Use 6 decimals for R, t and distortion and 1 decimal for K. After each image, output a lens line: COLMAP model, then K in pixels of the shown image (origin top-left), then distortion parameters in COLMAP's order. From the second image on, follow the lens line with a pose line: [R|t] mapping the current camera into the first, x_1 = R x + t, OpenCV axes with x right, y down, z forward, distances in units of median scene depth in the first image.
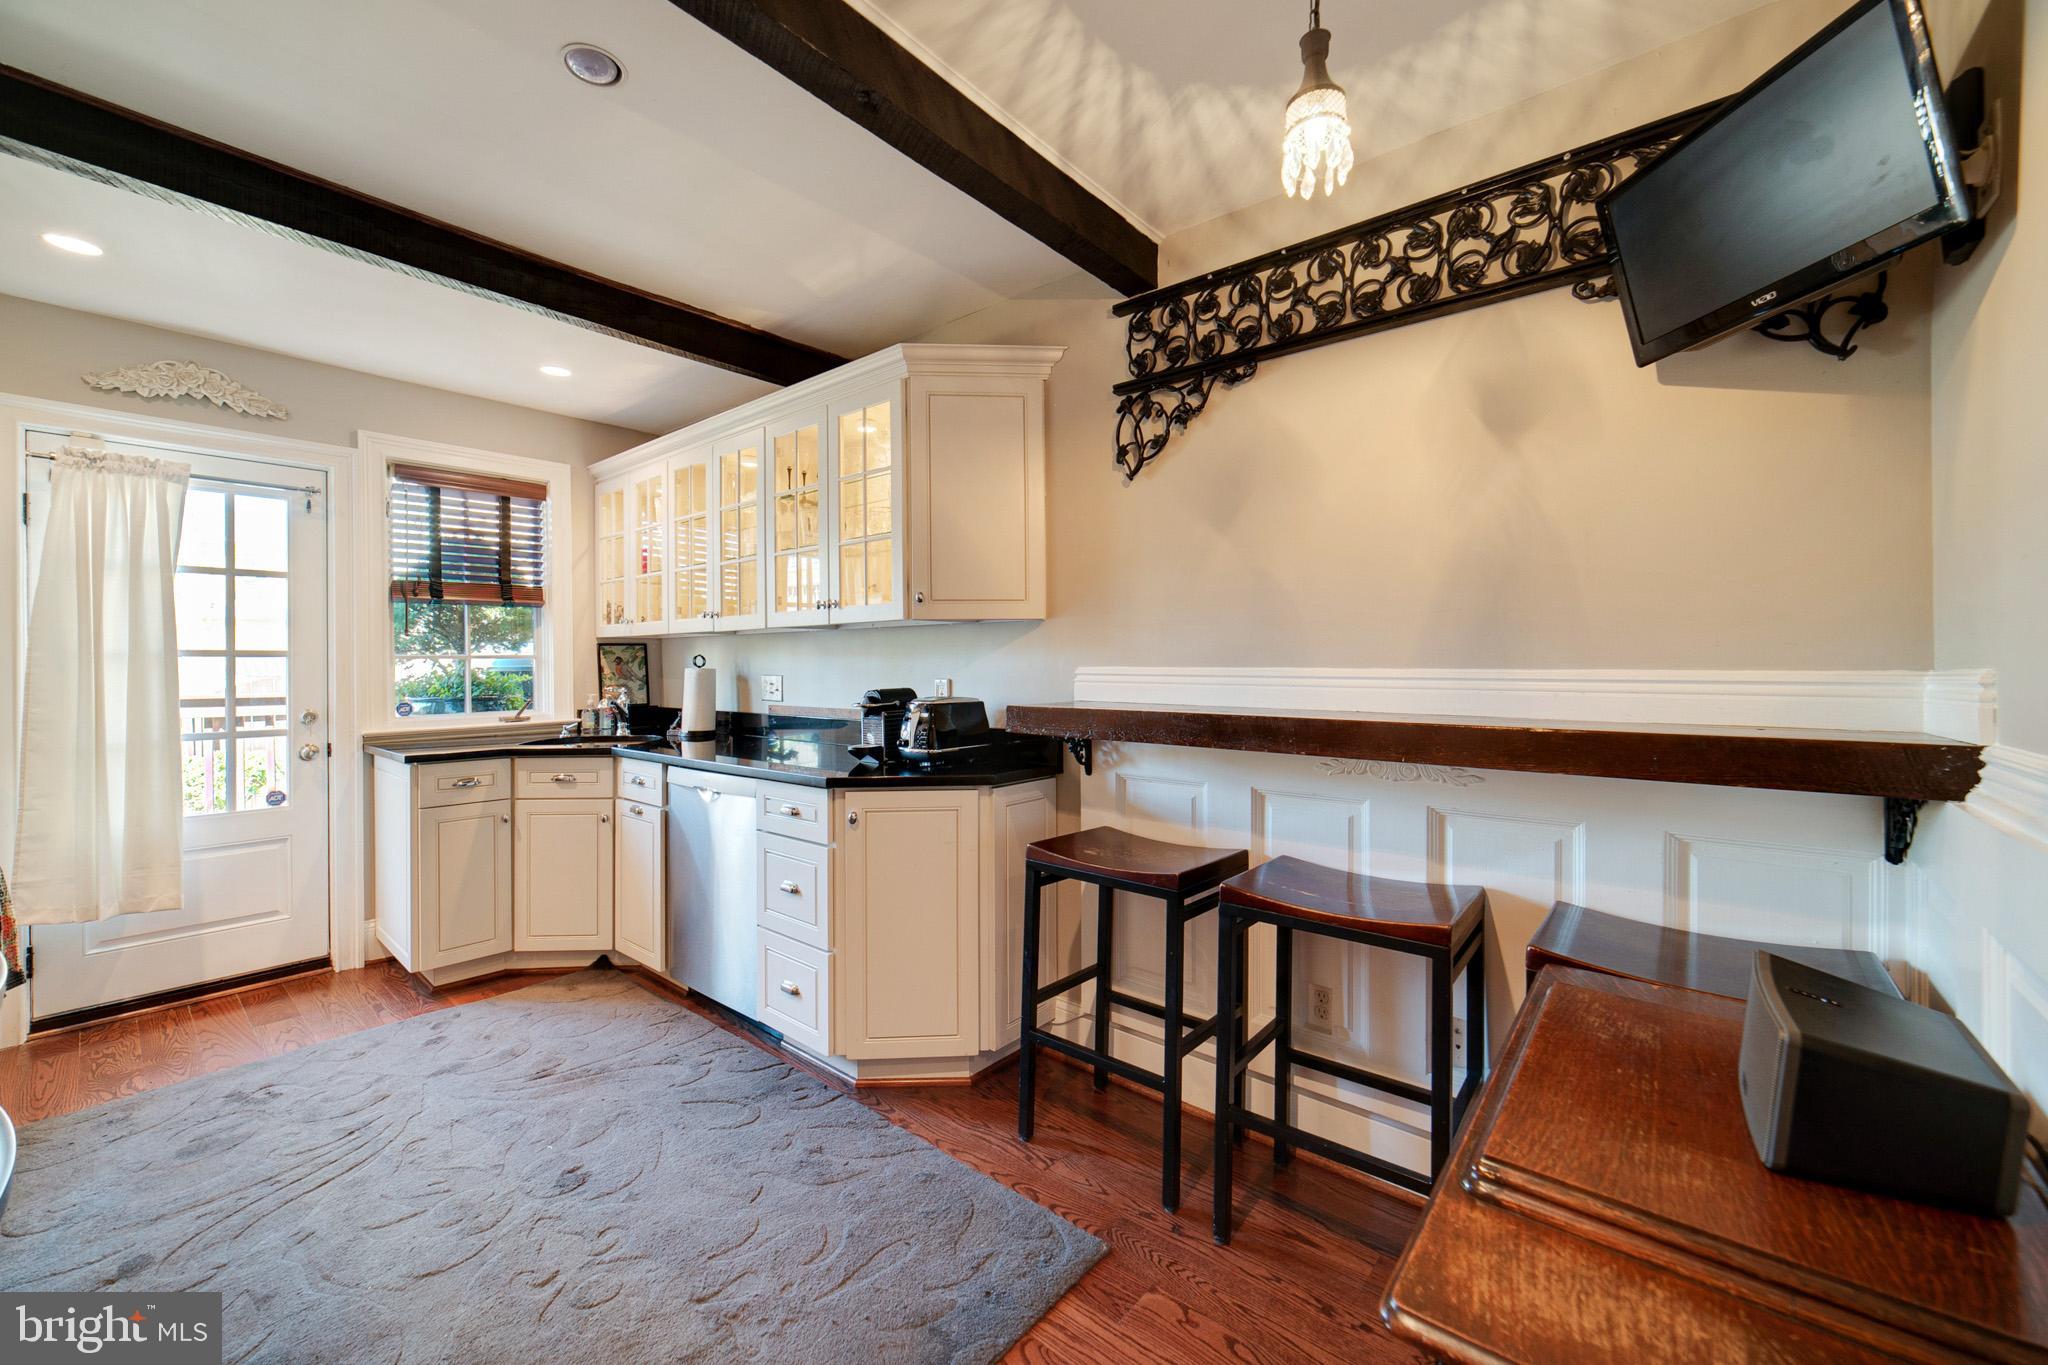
lens RADIAL K [[813.5, 0, 1057.9], [0, 813.5, 673.5], [0, 0, 1]] dist [-0.000229, 0.000007]
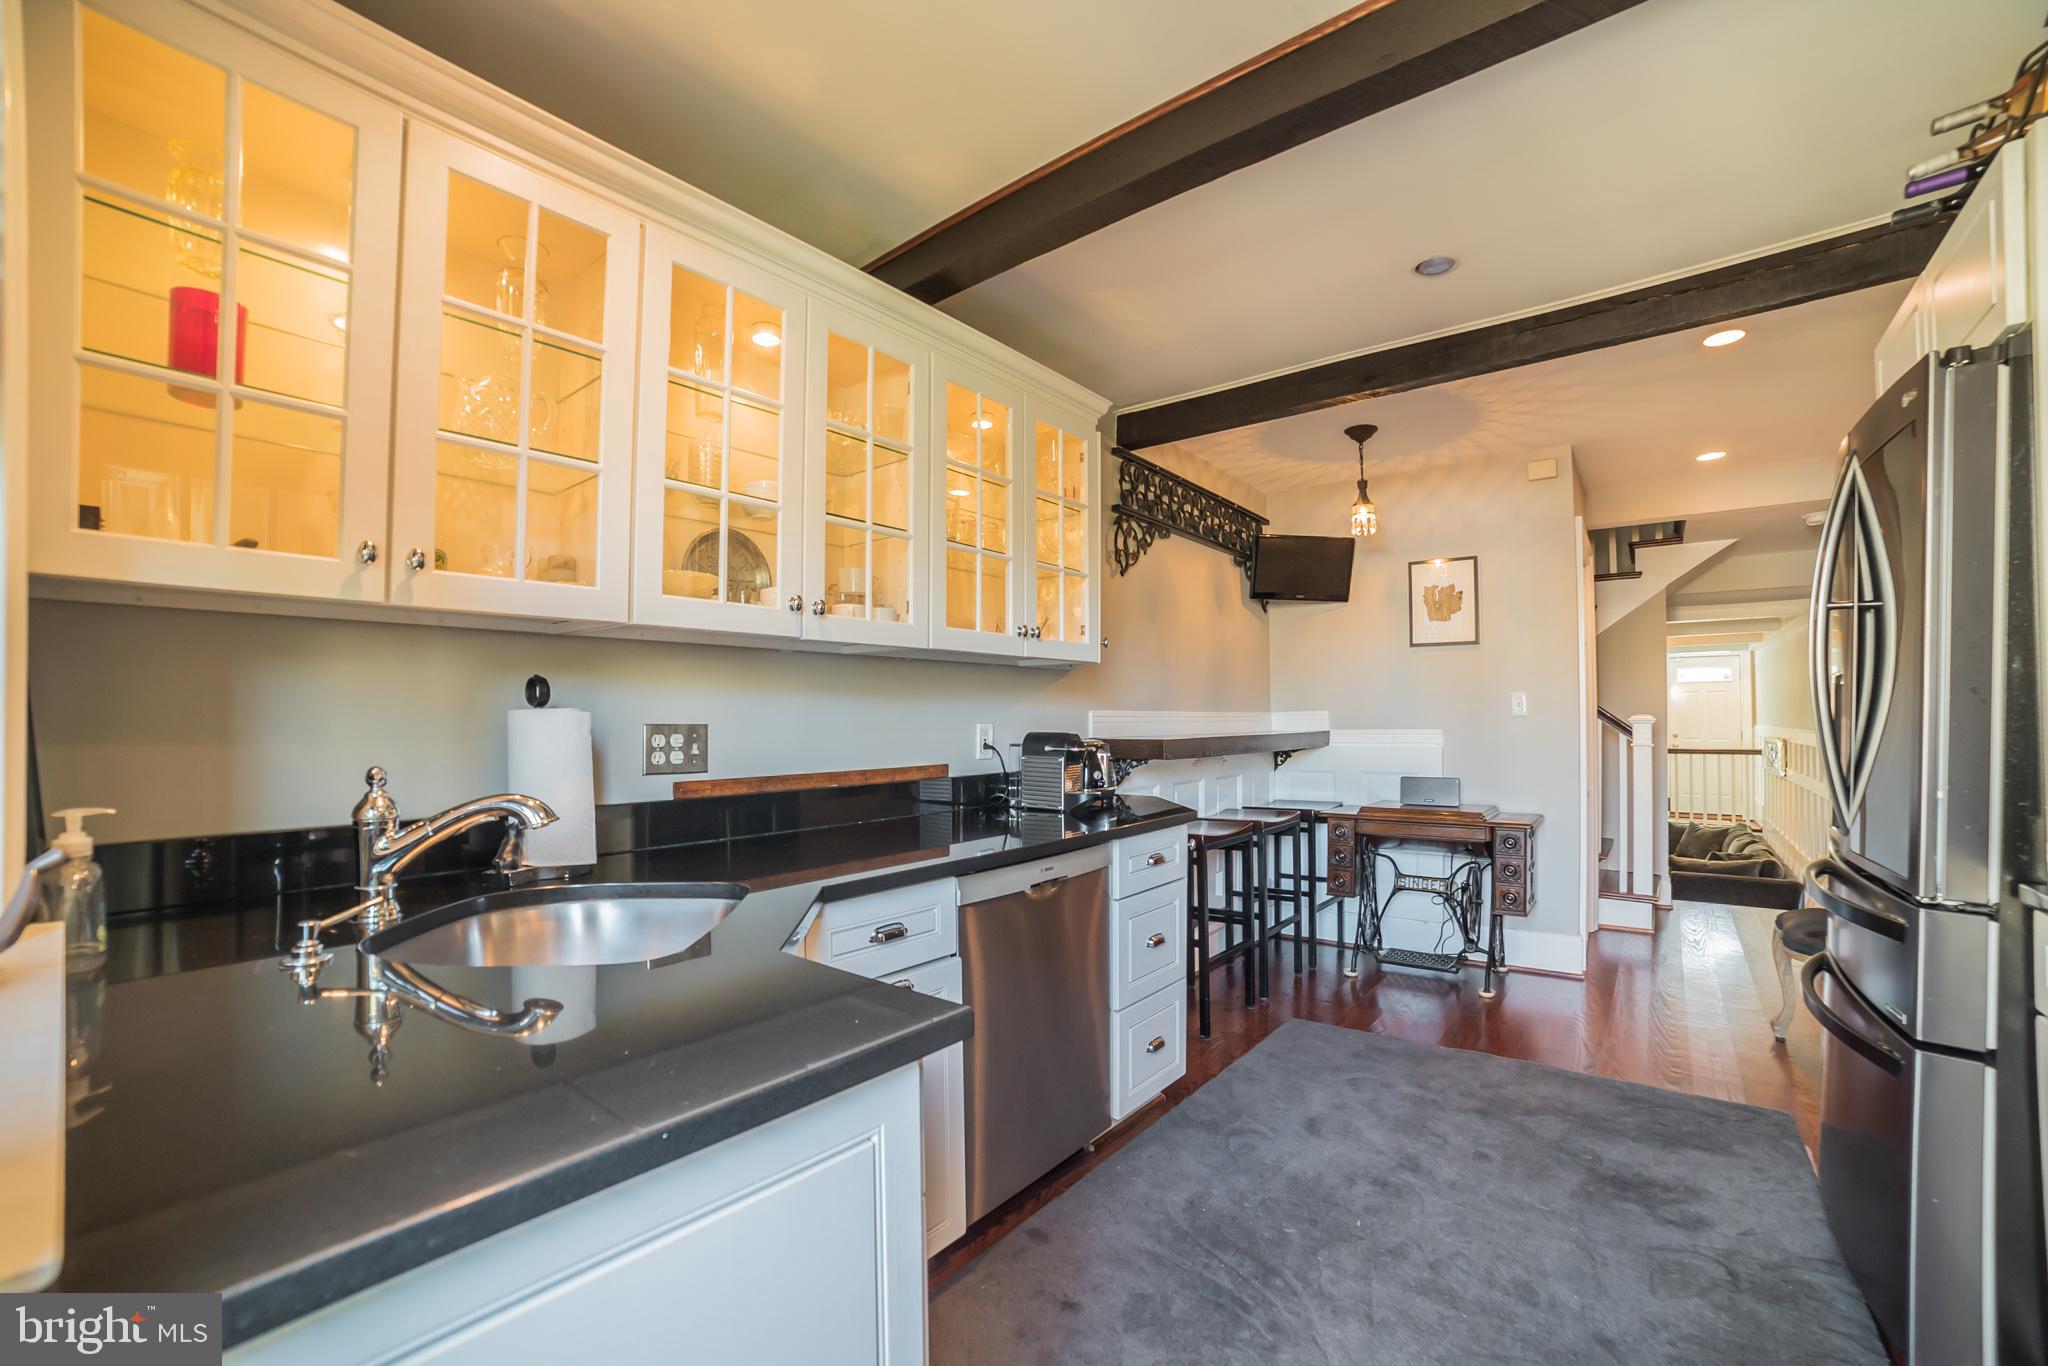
lens RADIAL K [[826.7, 0, 1013.0], [0, 826.7, 719.0], [0, 0, 1]] dist [-0.067377, 0.030272]
pose [[0.003266, -0.003172, 0.999990, -1.378749], [0.024358, 0.999699, 0.003092, 0.000449], [-0.999698, 0.024348, 0.003342, 1.230834]]
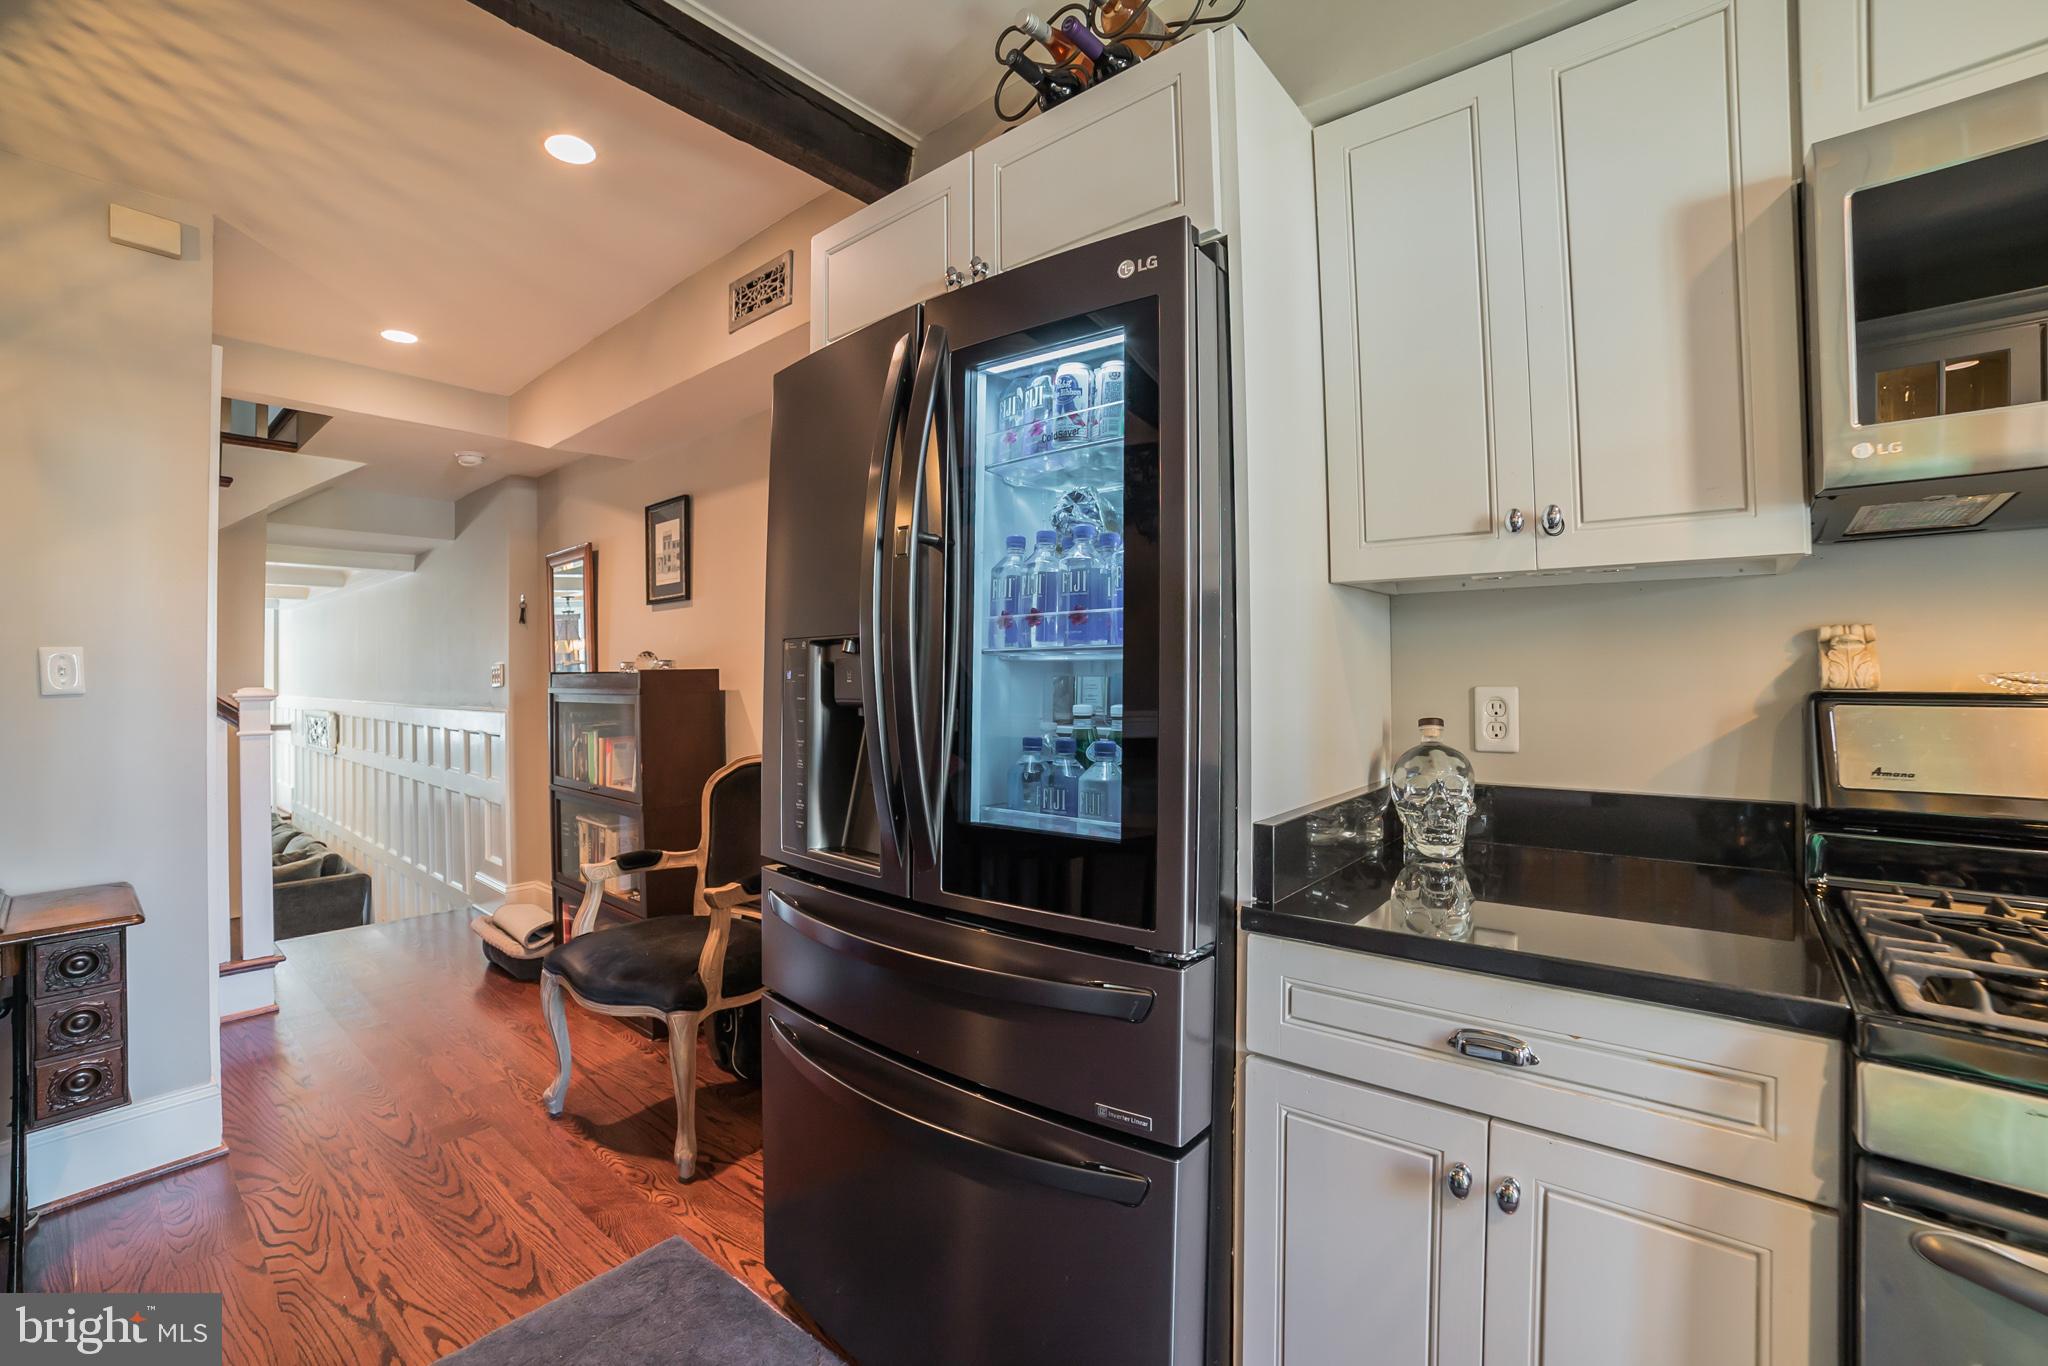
lens RADIAL K [[813.5, 0, 1057.9], [0, 813.5, 674.0], [0, 0, 1]] dist [-0.000229, 0.000007]
pose [[-0.999993, -0.001754, 0.003225, -0.727599], [-0.001711, 0.999912, 0.013120, -0.012225], [-0.003248, 0.013114, -0.999909, 1.023623]]
